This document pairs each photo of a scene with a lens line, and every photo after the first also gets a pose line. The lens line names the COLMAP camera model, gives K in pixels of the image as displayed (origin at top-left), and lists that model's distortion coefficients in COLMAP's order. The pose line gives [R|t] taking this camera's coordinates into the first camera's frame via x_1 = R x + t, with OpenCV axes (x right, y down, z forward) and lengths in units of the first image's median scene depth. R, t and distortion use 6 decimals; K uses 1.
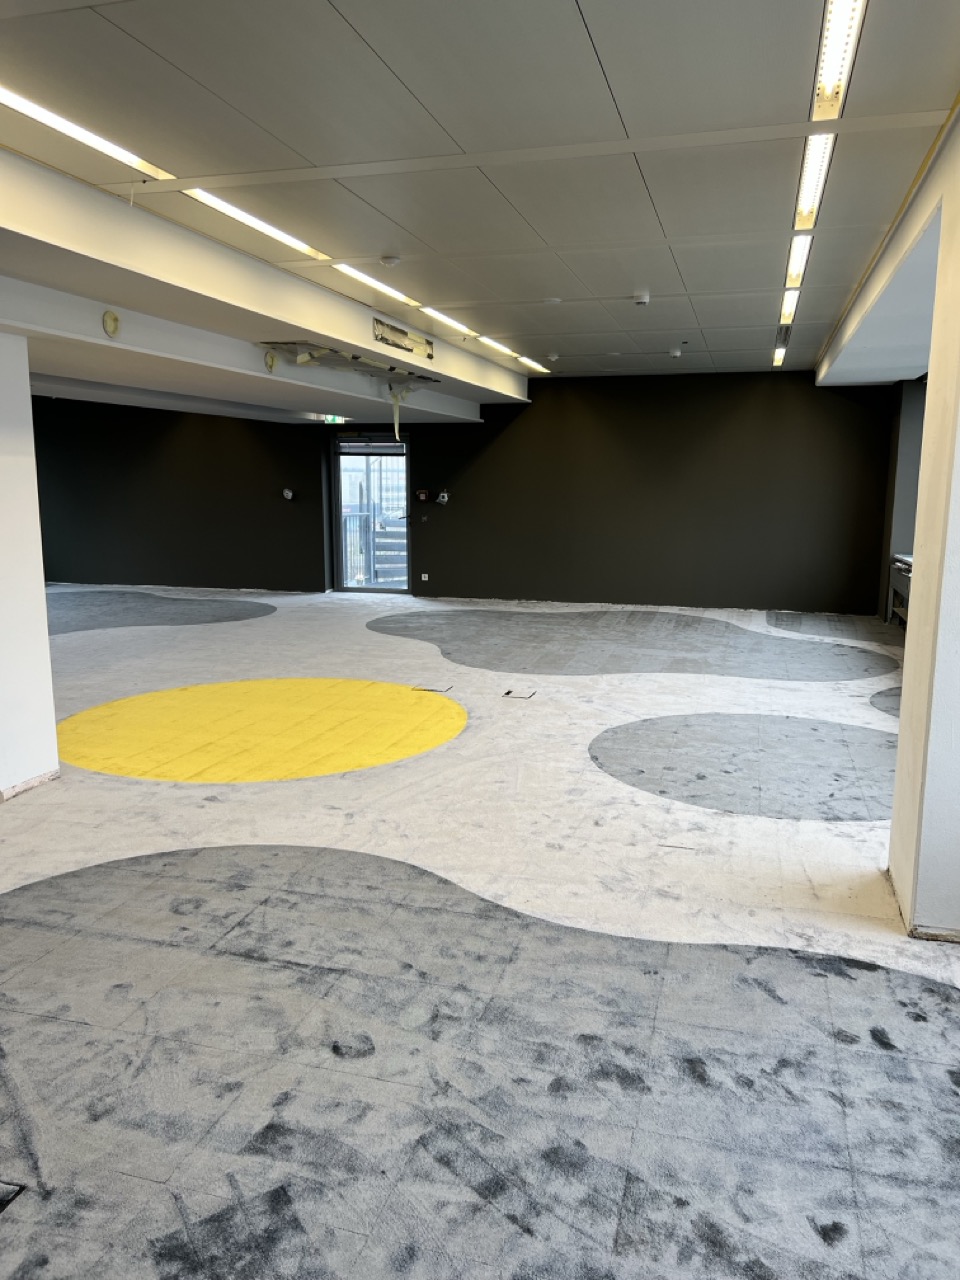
lens RADIAL K [[967.6, 0, 480.0], [0, 967.6, 640.0], [0, 0, 1]] dist [0.088093, -0.116798]
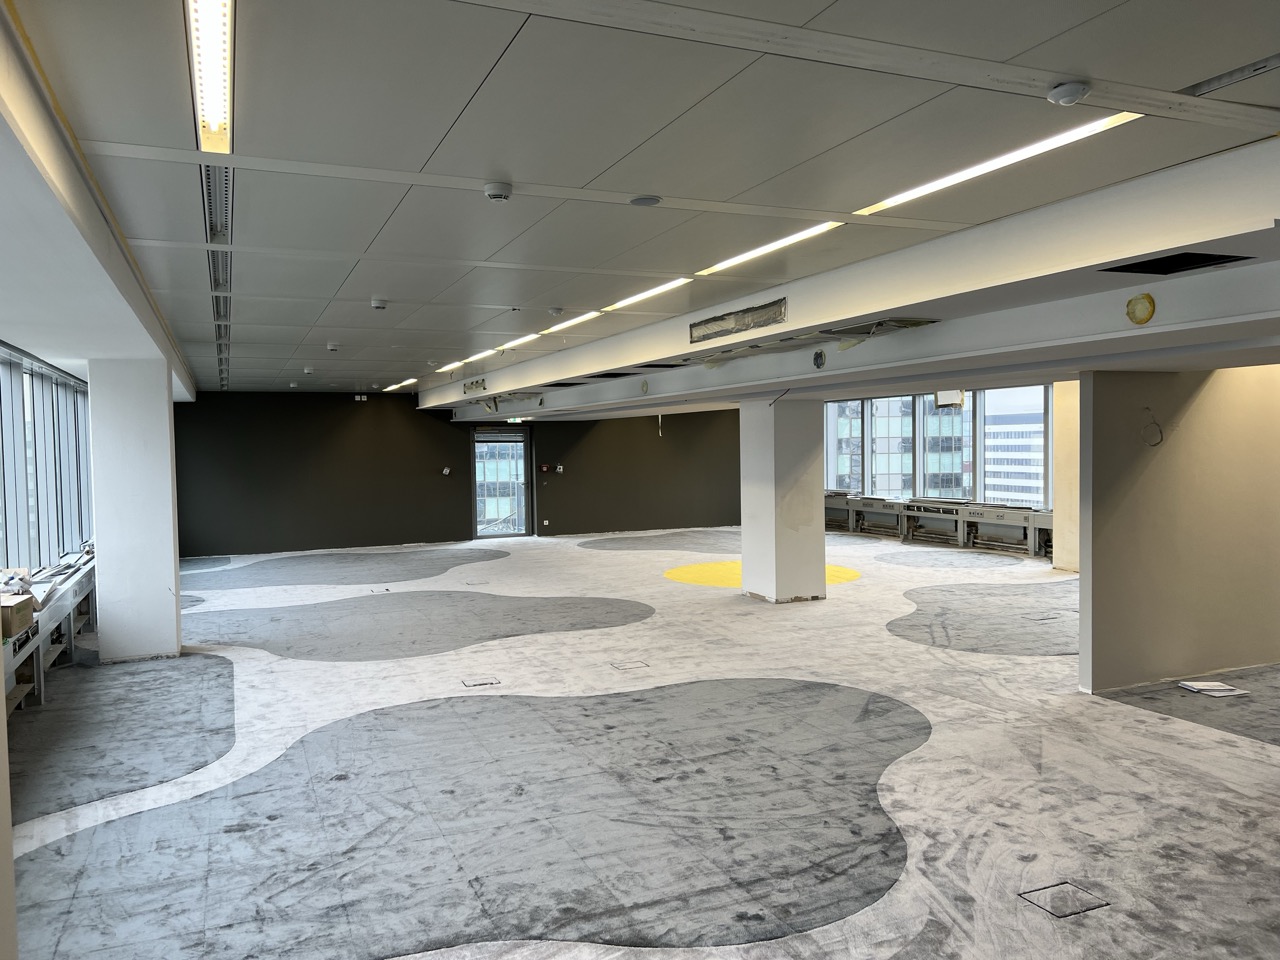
lens RADIAL K [[967.6, 0, 640.0], [0, 967.6, 480.0], [0, 0, 1]] dist [0.088093, -0.116798]
pose [[0.761296, -0.048425, 0.646594, -0.882138], [0.130760, 0.988185, -0.079949, 0.007131], [-0.635083, 0.145413, 0.758633, -0.212975]]
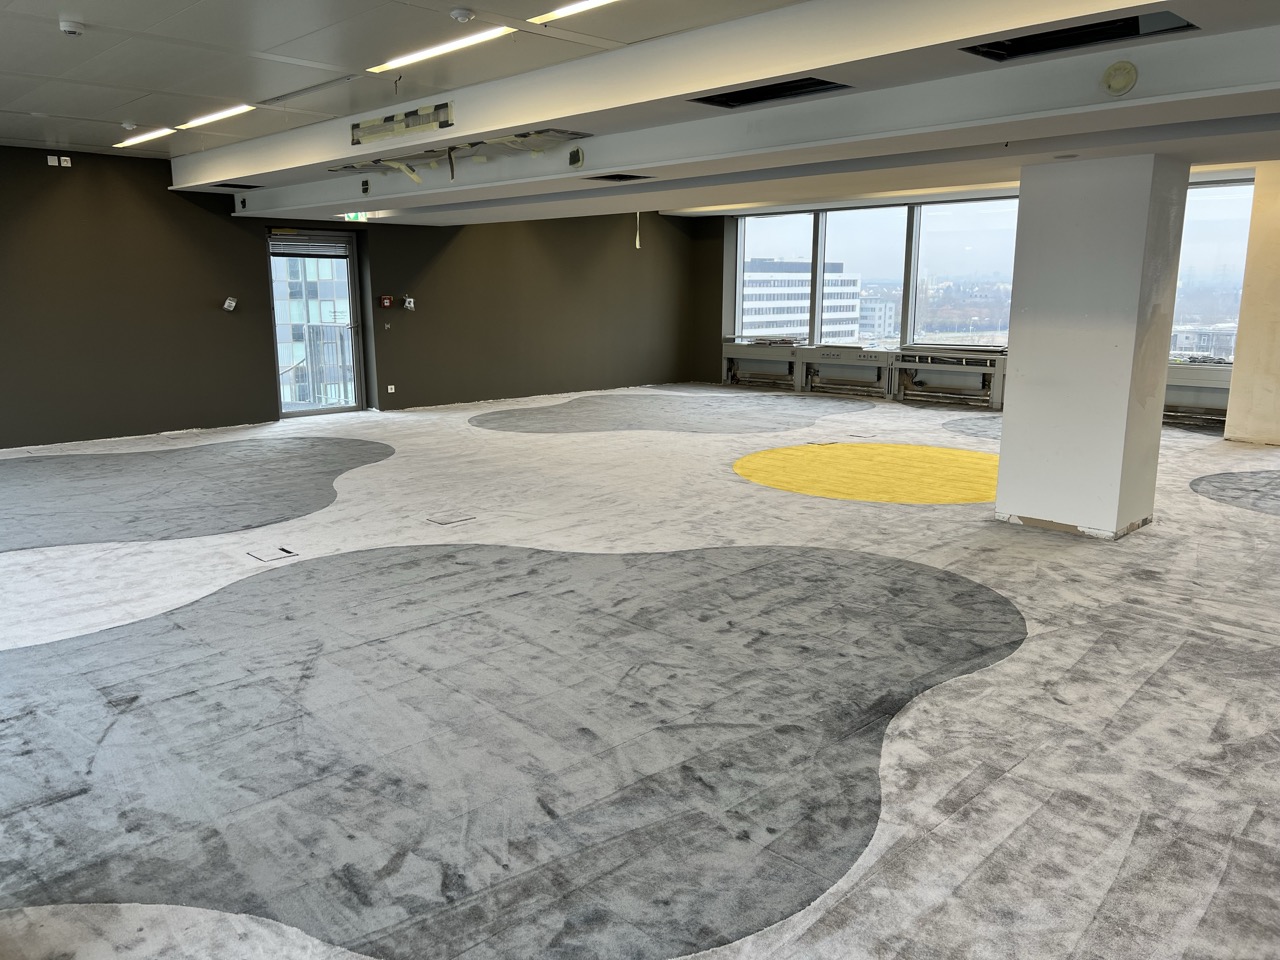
lens RADIAL K [[967.6, 0, 640.0], [0, 967.6, 480.0], [0, 0, 1]] dist [0.088093, -0.116798]
pose [[0.503818, -0.179559, 0.844941, -0.741130], [0.152668, 0.981268, 0.117497, -0.051129], [-0.850211, 0.069798, 0.521794, 0.299480]]
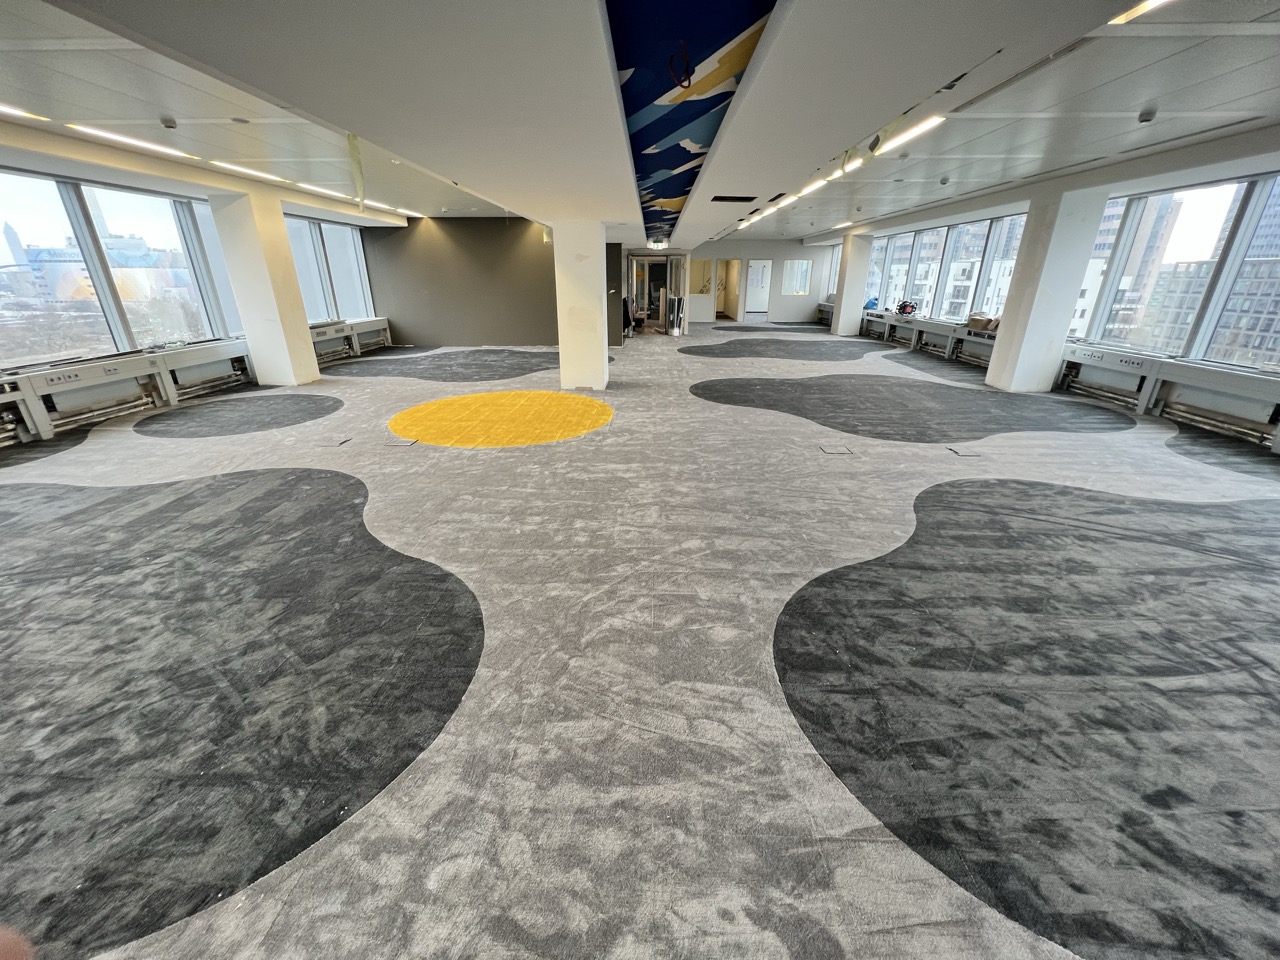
lens RADIAL K [[507.9, 0, 640.0], [0, 507.9, 480.0], [0, 0, 1]] dist [0.001390, 0.000225]
pose [[-0.966670, 0.084671, -0.241618, -0.110844], [-0.055042, 0.852933, 0.519111, -0.166113], [0.250038, 0.515108, -0.819844, 0.970485]]
